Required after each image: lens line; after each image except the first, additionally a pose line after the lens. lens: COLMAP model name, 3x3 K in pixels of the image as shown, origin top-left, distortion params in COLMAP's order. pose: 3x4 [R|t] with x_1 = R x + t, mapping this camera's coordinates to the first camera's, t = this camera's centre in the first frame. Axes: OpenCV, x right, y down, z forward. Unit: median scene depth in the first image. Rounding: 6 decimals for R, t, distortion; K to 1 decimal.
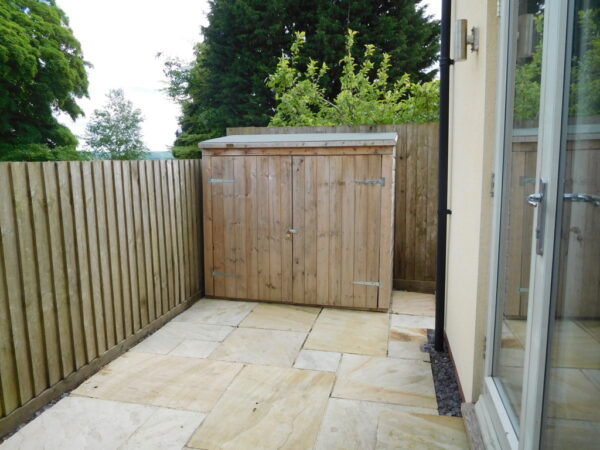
lens RADIAL K [[451.7, 0, 299.9], [0, 451.7, 224.6], [0, 0, 1]] dist [-0.003436, -0.003000]
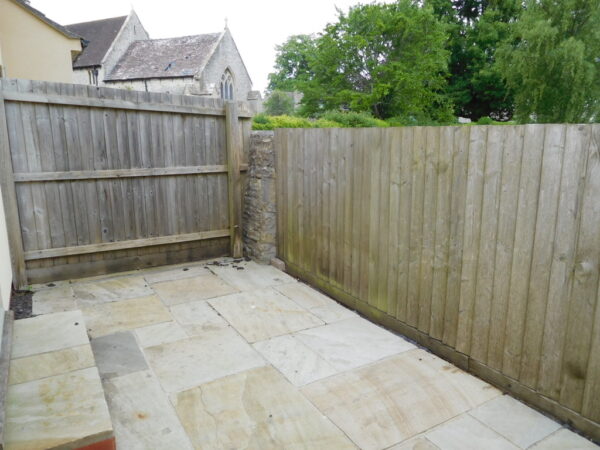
lens RADIAL K [[451.7, 0, 300.7], [0, 451.7, 225.4], [0, 0, 1]] dist [-0.003436, -0.003000]
pose [[-0.734887, 0.148641, -0.661700, 0.354861], [-0.084683, 0.947938, 0.306990, -0.201976], [0.672881, 0.281637, -0.684040, 1.439776]]
